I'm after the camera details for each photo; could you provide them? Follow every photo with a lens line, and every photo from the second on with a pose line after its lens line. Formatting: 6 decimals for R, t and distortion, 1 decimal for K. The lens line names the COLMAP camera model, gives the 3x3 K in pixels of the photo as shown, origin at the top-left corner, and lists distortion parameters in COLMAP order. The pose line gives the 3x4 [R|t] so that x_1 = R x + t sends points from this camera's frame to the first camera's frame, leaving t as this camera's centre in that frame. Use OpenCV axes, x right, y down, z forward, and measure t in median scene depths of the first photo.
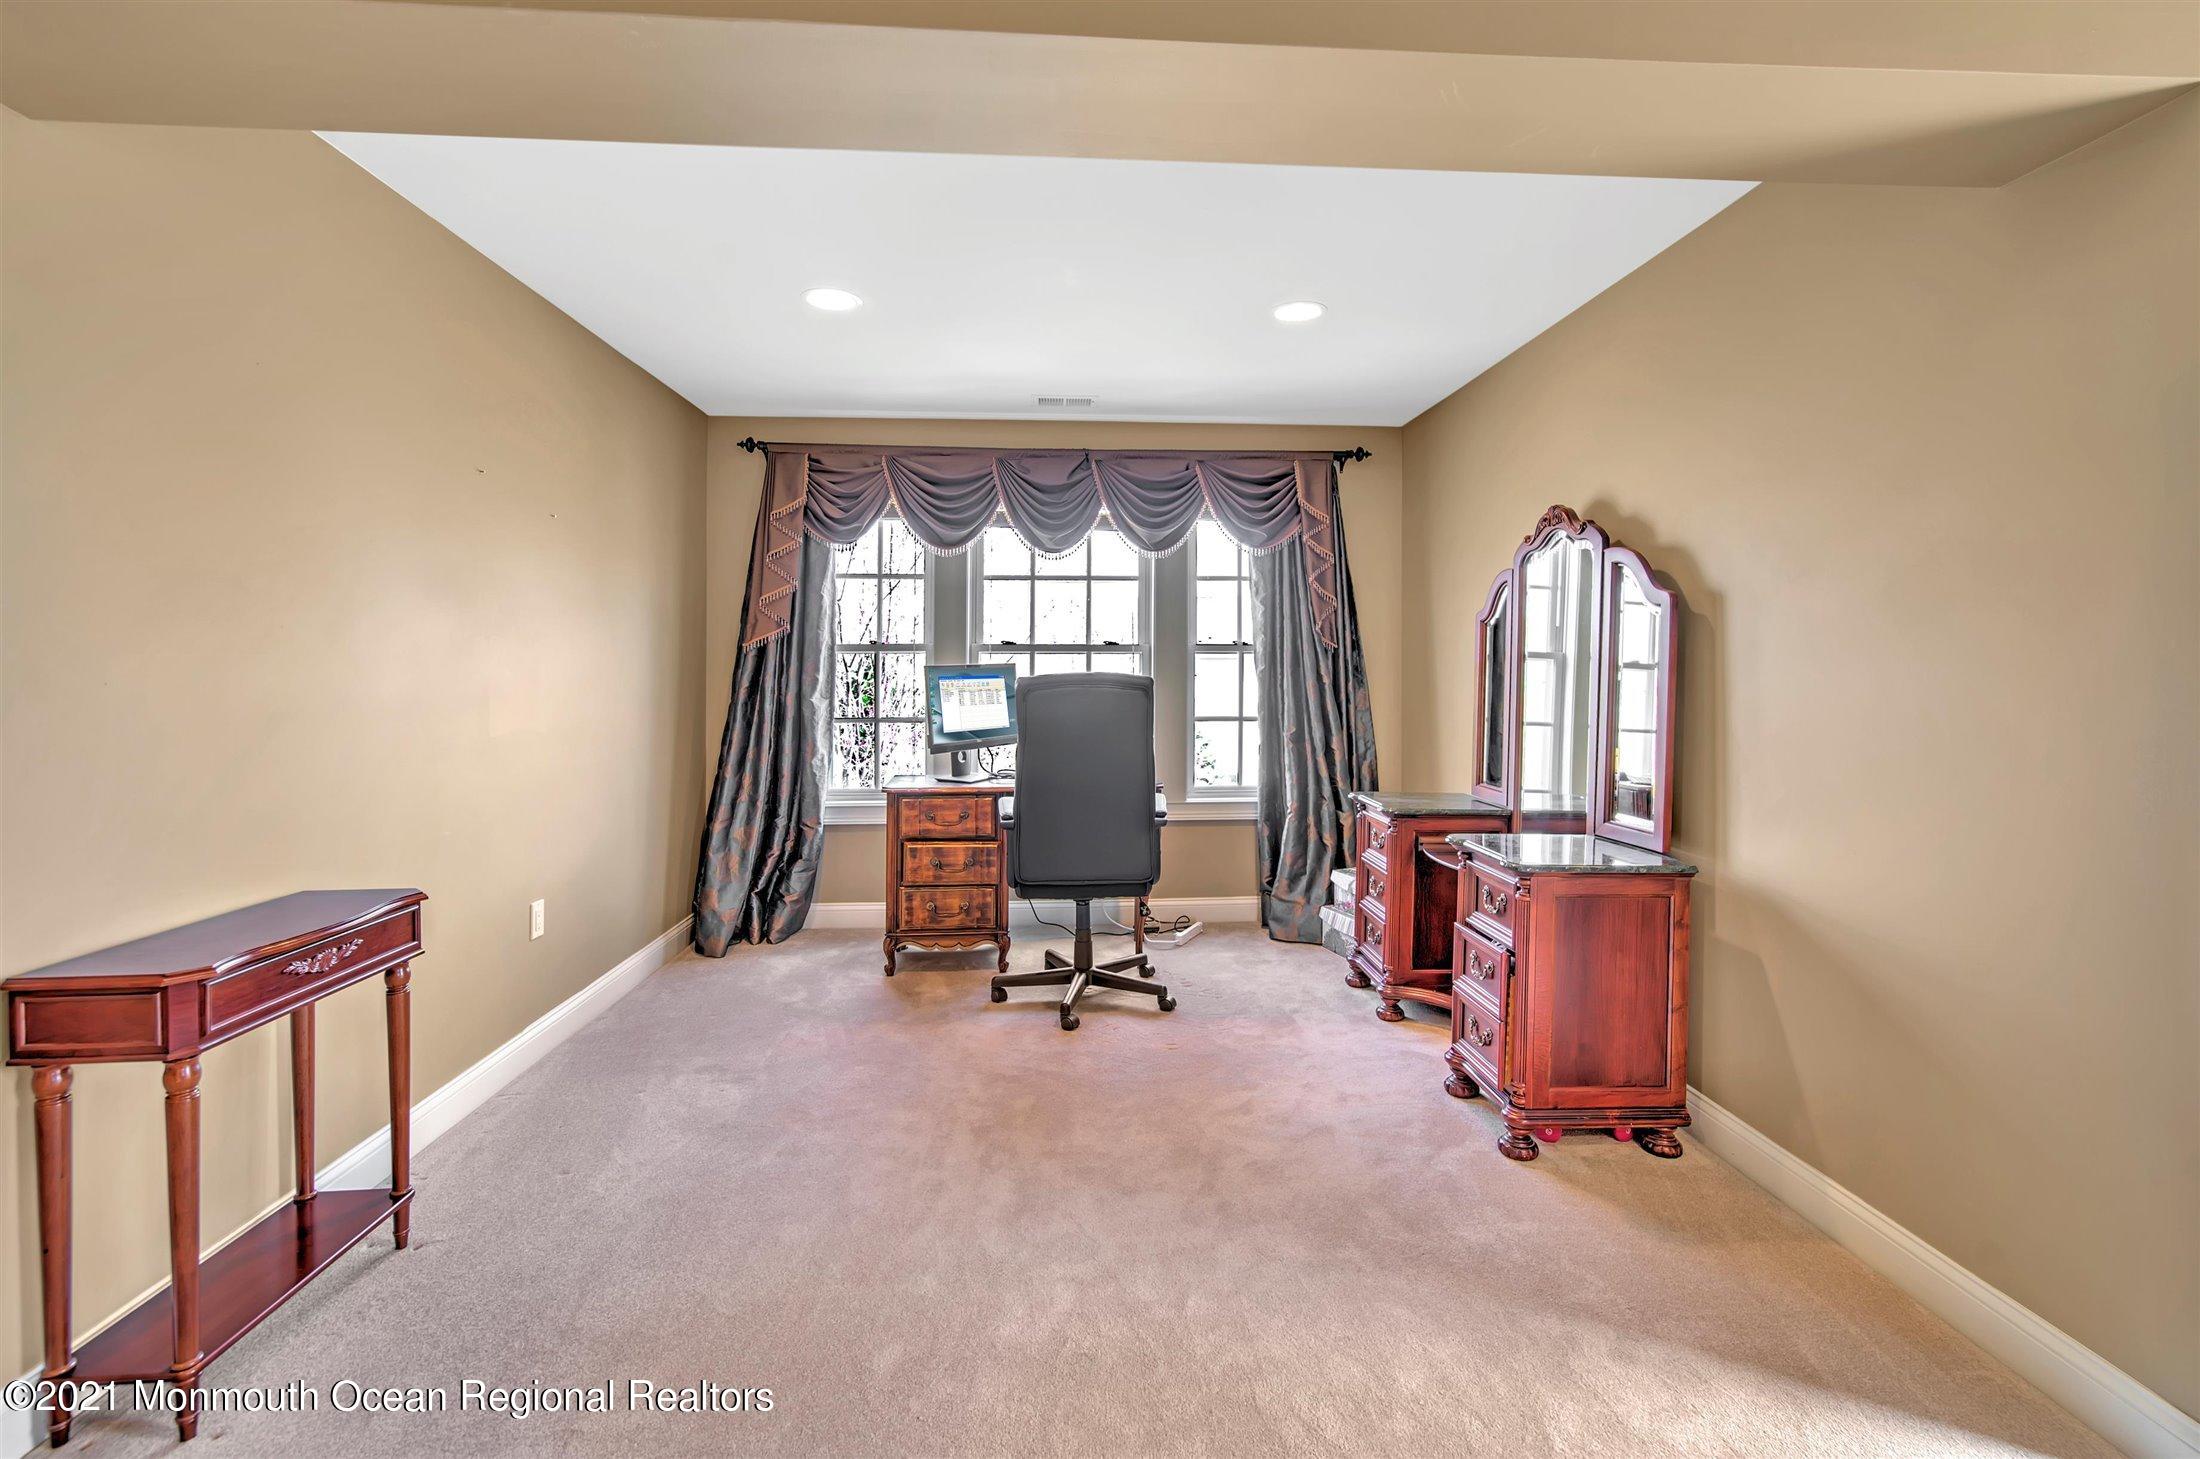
lens RADIAL K [[963.6, 0, 1110.5], [0, 963.6, 671.9], [0, 0, 1]] dist [-0.002781, 0.001253]
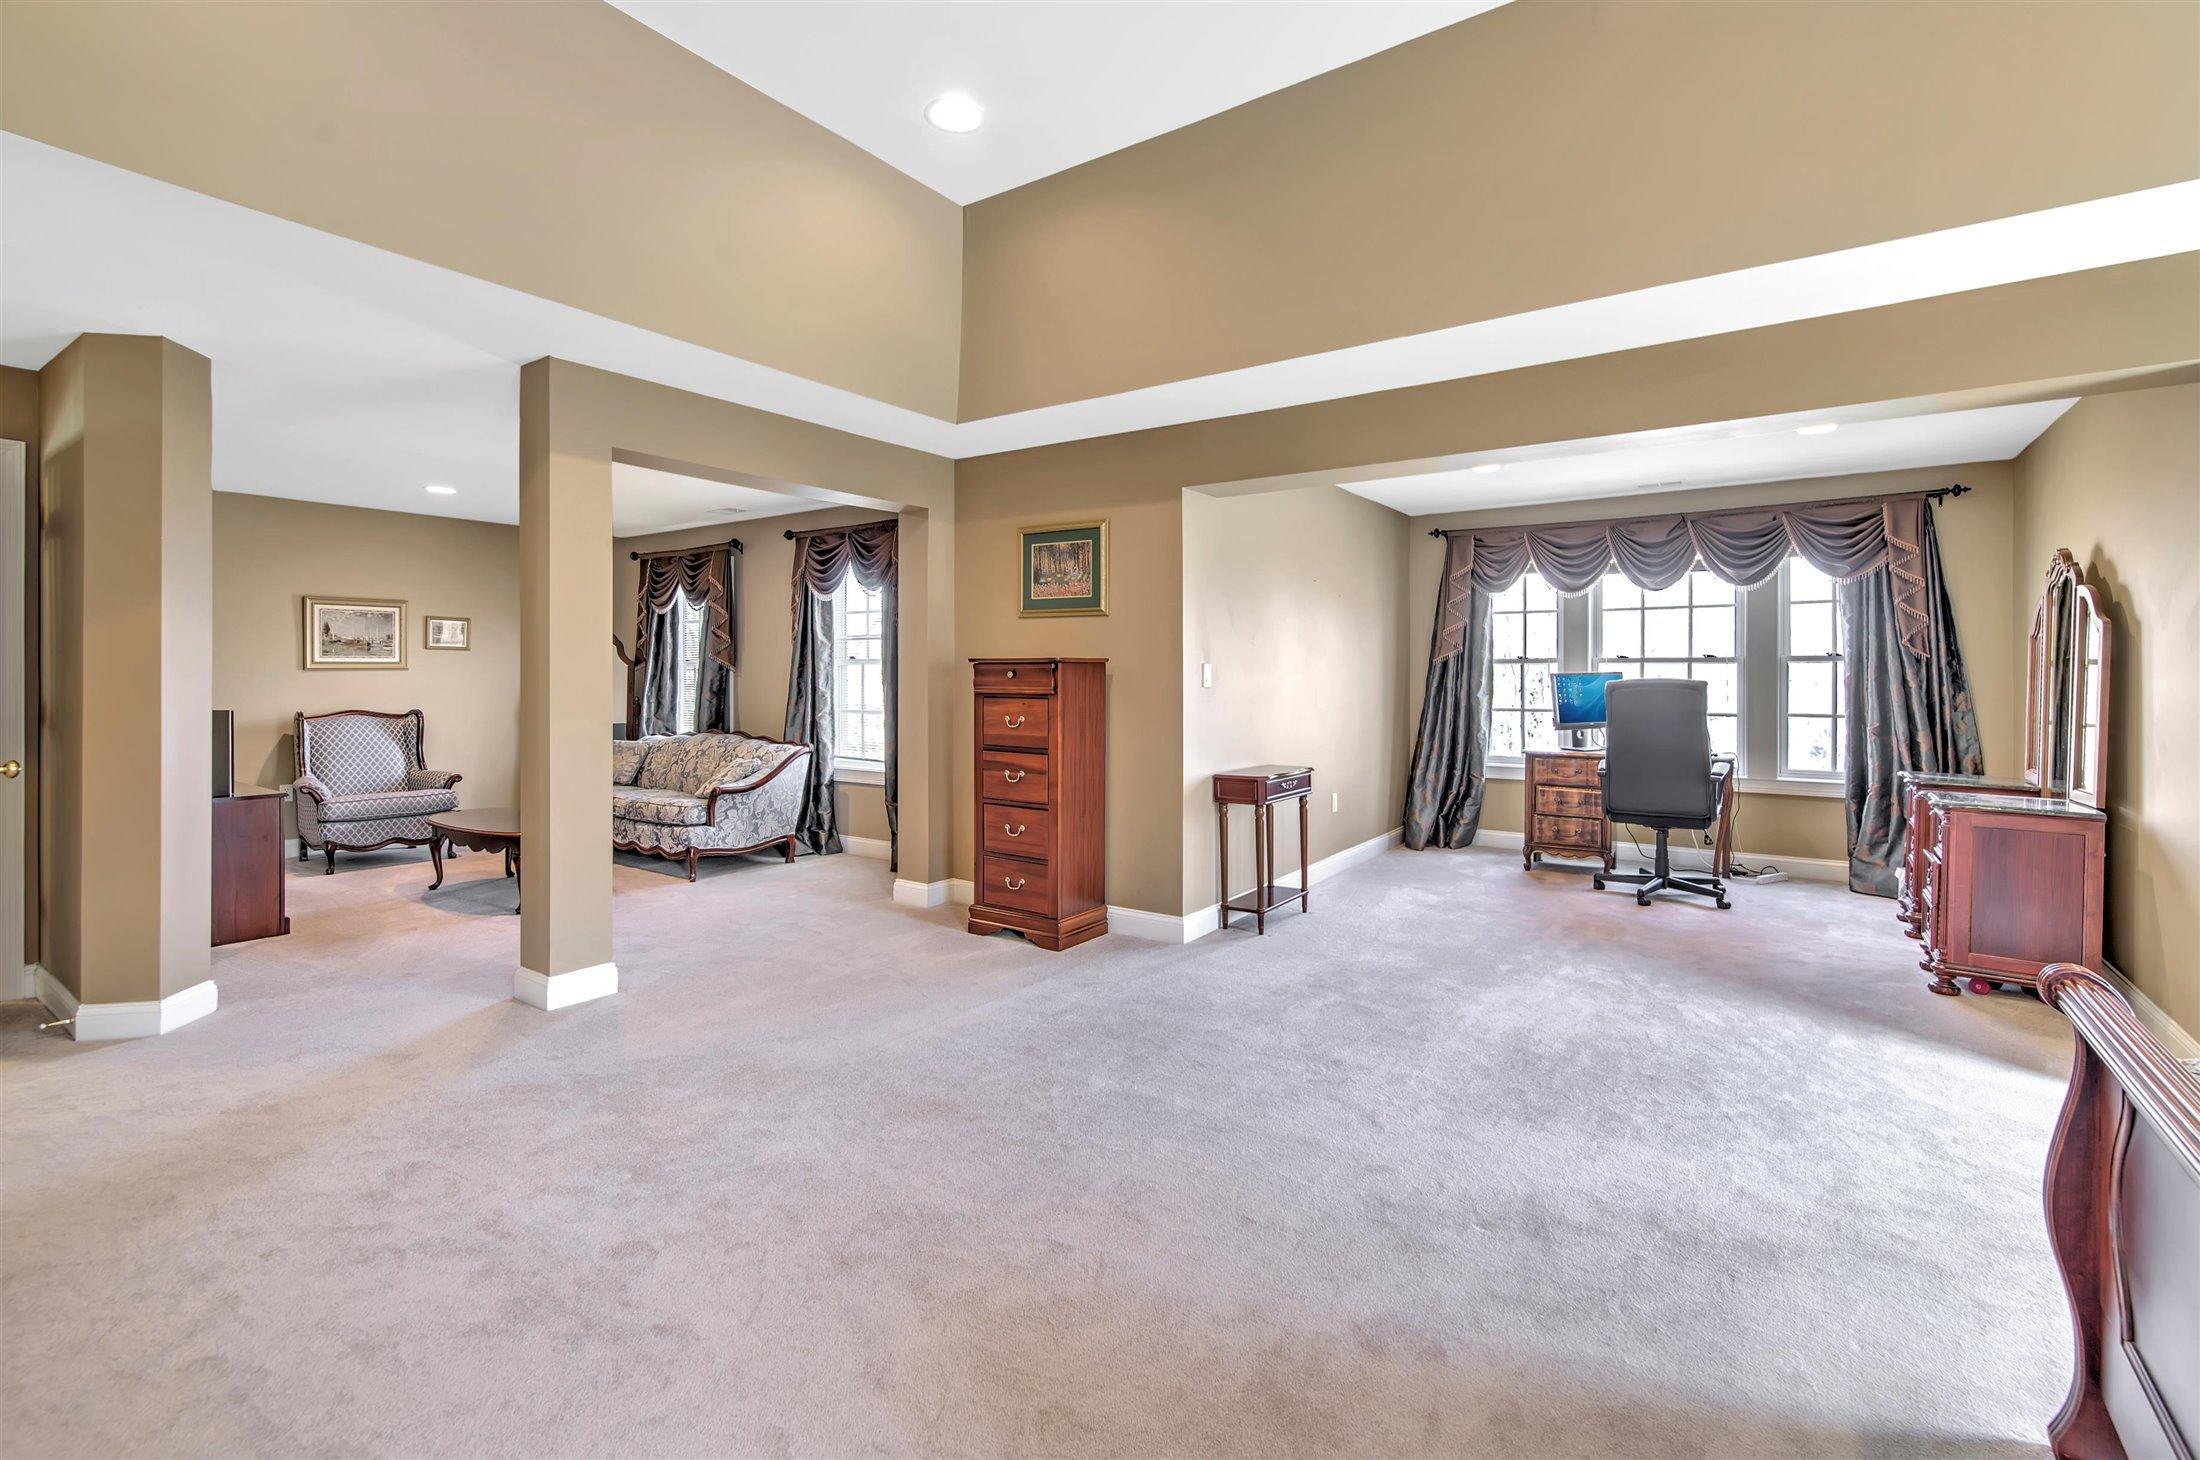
lens RADIAL K [[963.6, 0, 1115.6], [0, 963.6, 663.2], [0, 0, 1]] dist [-0.002781, 0.001253]
pose [[0.786848, -0.007762, -0.617098, 0.188784], [-0.001377, 0.999896, -0.014332, 0.000430], [0.617145, 0.012127, 0.786756, -0.578588]]
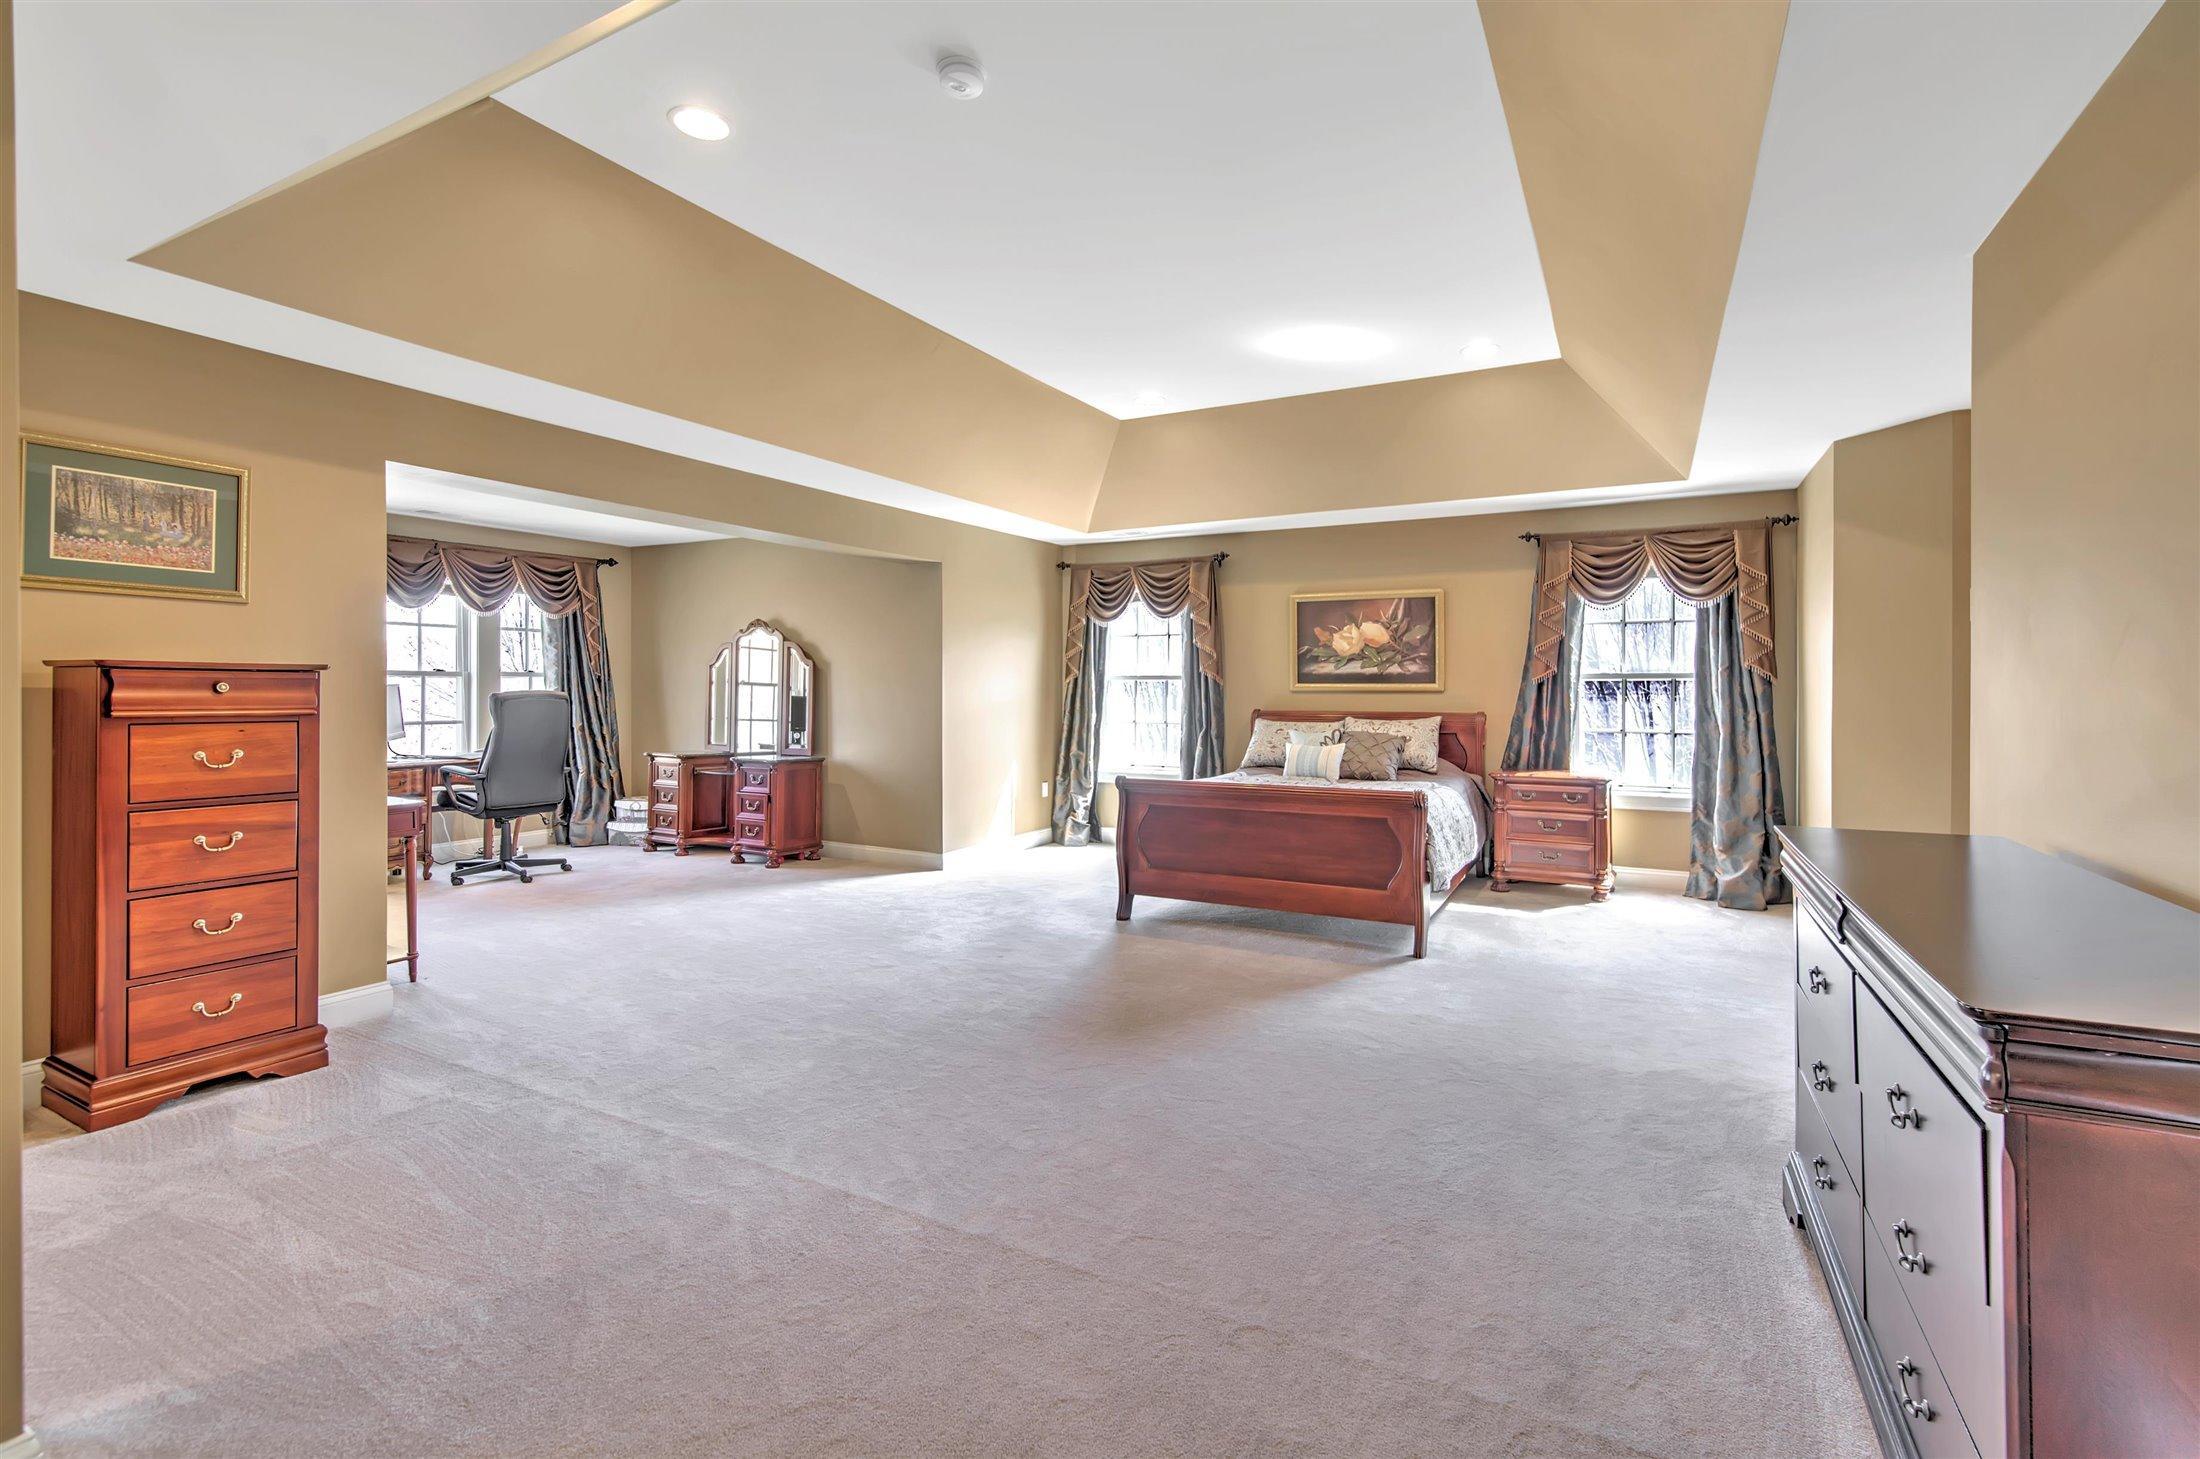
lens RADIAL K [[963.6, 0, 1160.7], [0, 963.6, 684.3], [0, 0, 1]] dist [-0.002781, 0.001253]
pose [[0.498358, 0.004923, 0.866957, -0.788700], [-0.000397, 0.999985, -0.005451, -0.000986], [-0.866971, 0.002372, 0.498353, -0.743650]]
